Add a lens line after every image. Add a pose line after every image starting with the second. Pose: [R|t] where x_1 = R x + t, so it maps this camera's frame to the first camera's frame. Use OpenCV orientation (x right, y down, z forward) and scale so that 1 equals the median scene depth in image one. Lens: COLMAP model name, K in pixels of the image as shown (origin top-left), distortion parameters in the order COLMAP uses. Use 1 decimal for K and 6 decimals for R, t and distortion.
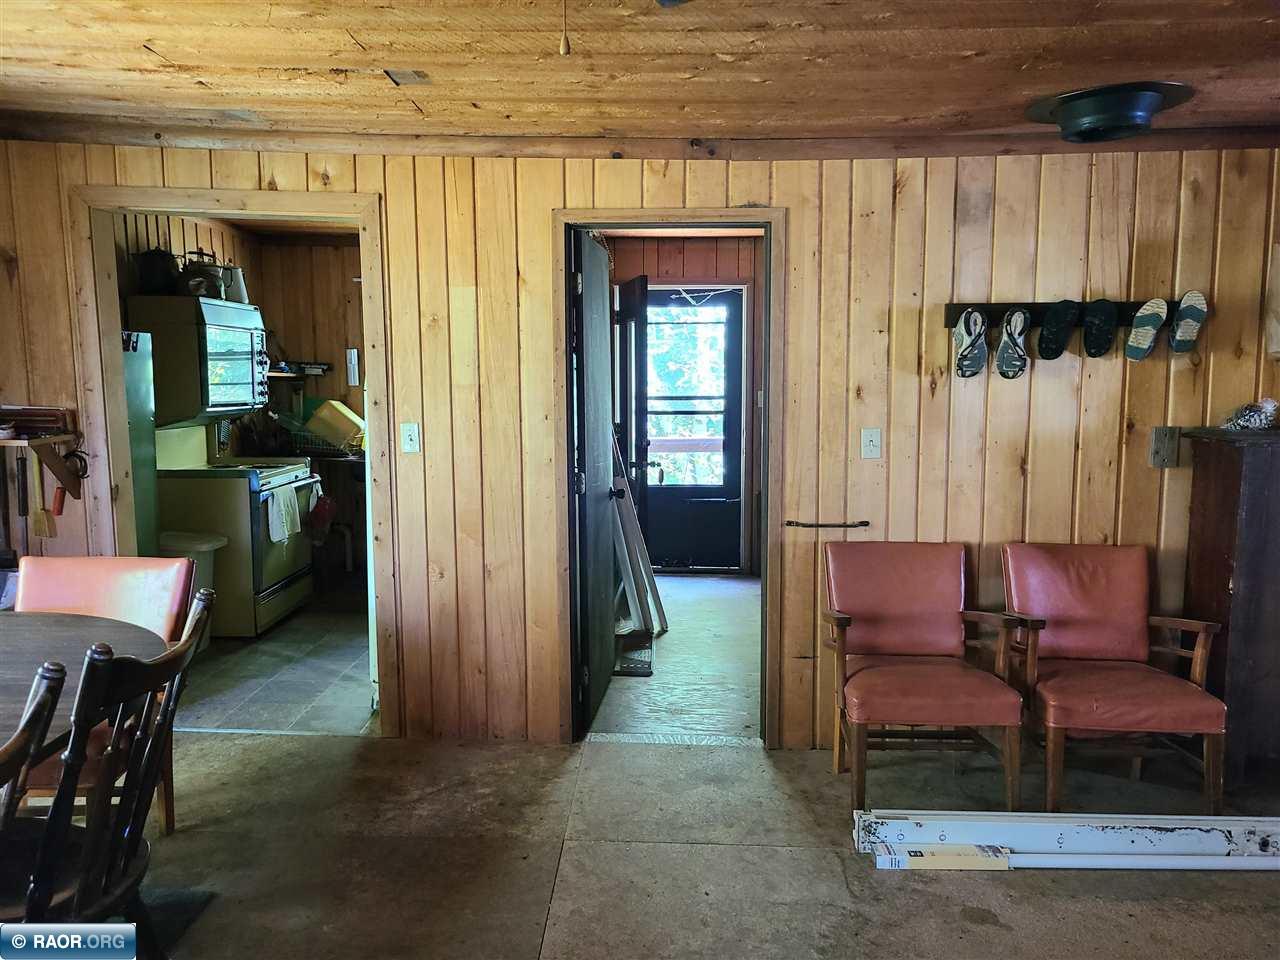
lens RADIAL K [[963.2, 0, 644.3], [0, 963.2, 476.9], [0, 0, 1]] dist [0.061768, -0.018270]
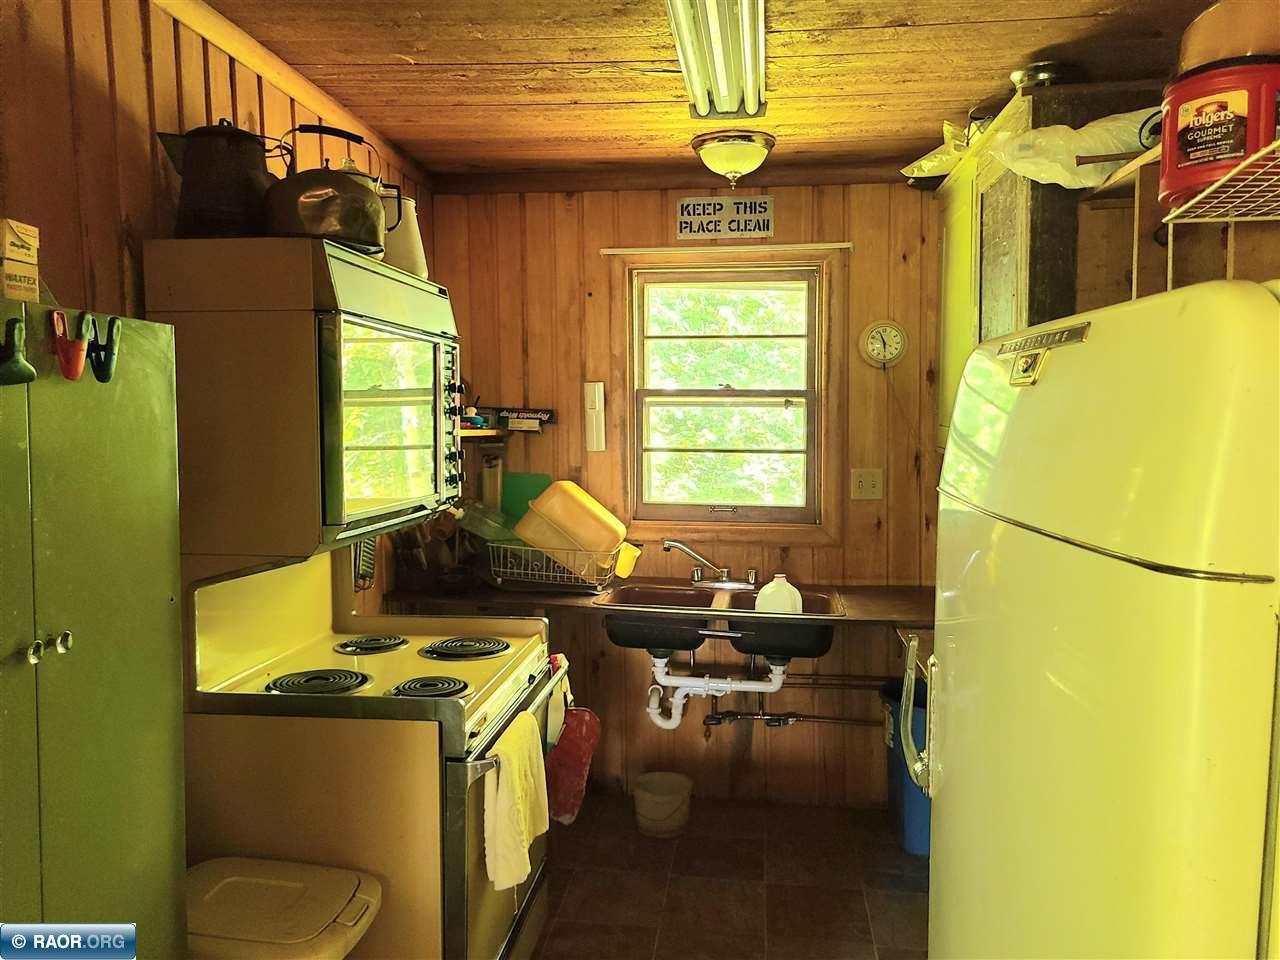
lens RADIAL K [[963.2, 0, 640.4], [0, 963.2, 477.2], [0, 0, 1]] dist [0.061768, -0.018270]
pose [[0.993803, 0.001065, -0.111155, -0.252721], [-0.005727, 0.999116, -0.041634, -0.067389], [0.111012, 0.042013, 0.992931, 0.557224]]
